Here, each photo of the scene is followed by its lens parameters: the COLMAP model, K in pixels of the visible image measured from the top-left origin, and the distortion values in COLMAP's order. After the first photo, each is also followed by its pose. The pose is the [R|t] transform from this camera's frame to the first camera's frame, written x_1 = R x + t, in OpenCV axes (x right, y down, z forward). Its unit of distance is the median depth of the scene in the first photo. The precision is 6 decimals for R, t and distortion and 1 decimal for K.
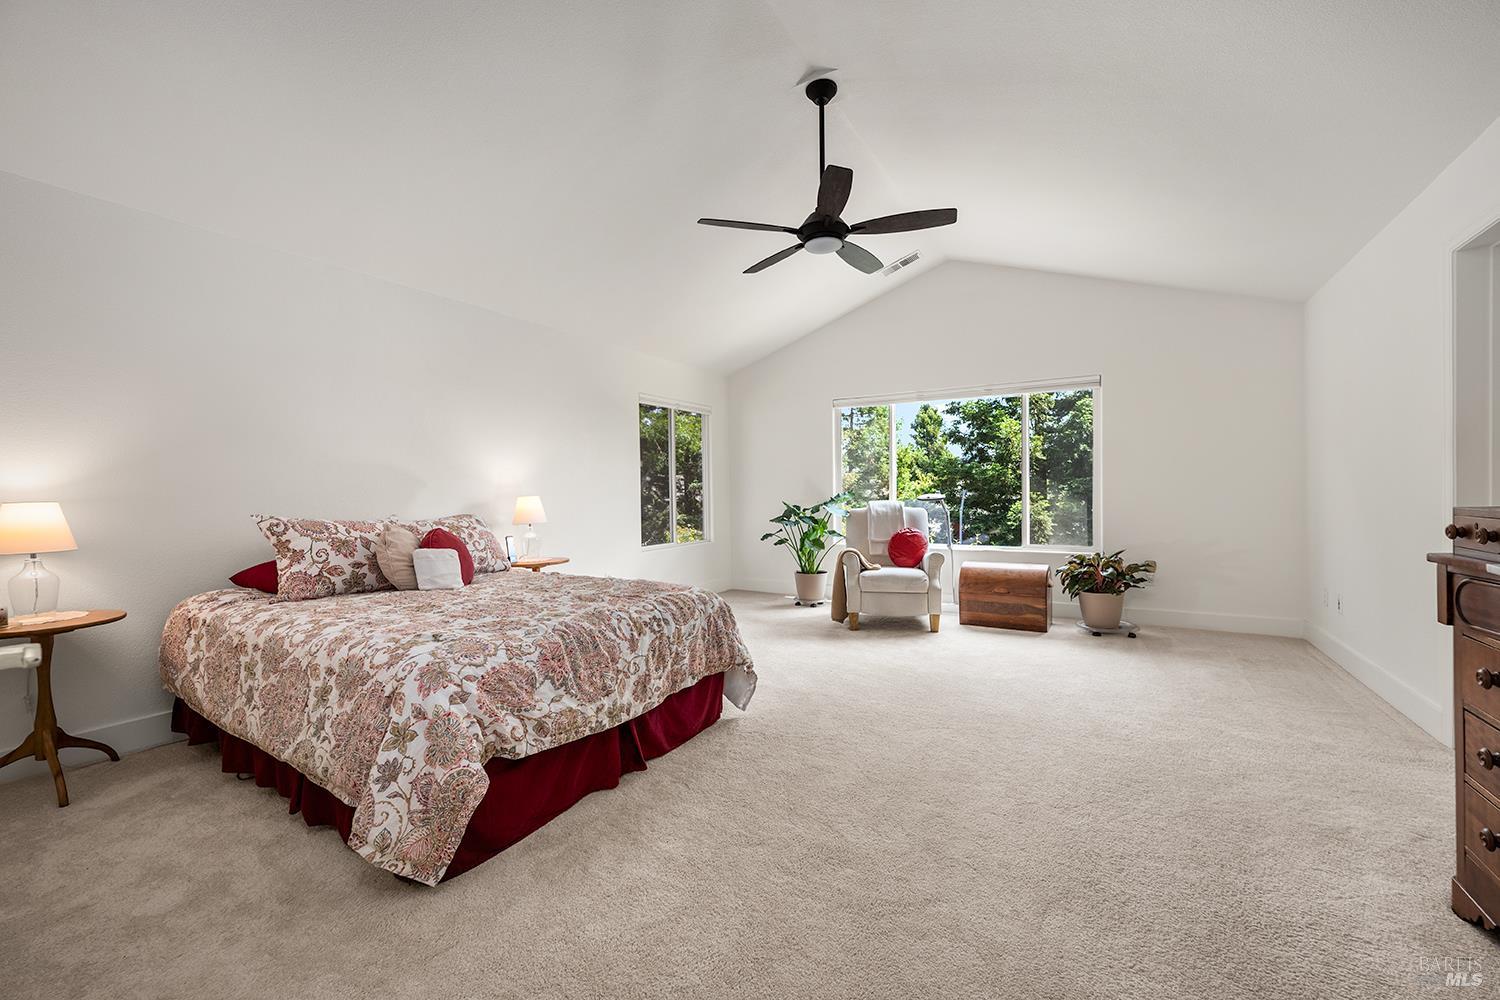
lens RADIAL K [[609.5, 0, 748.8], [0, 609.5, 495.9], [0, 0, 1]] dist [-0.010200, 0.001455]
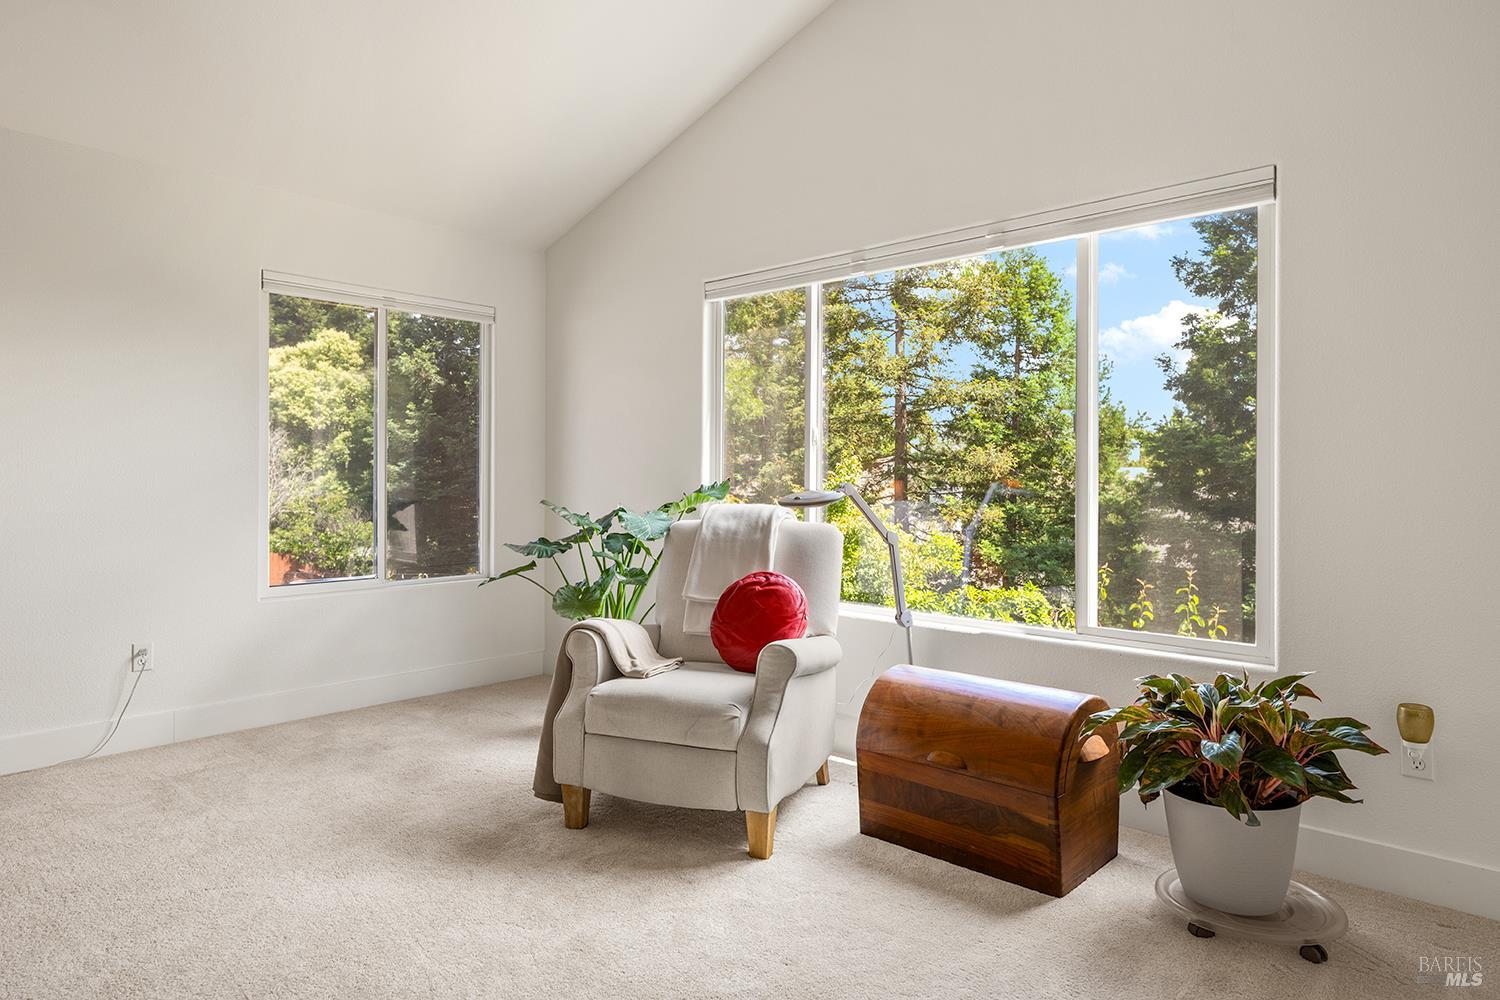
lens RADIAL K [[890.8, 0, 750.8], [0, 890.8, 498.0], [0, 0, 1]] dist [-0.006733, -0.001914]
pose [[0.977856, 0.015911, -0.208671, 0.396482], [-0.014285, 0.999855, 0.009300, -0.001208], [0.208789, -0.006113, 0.977942, 0.449855]]
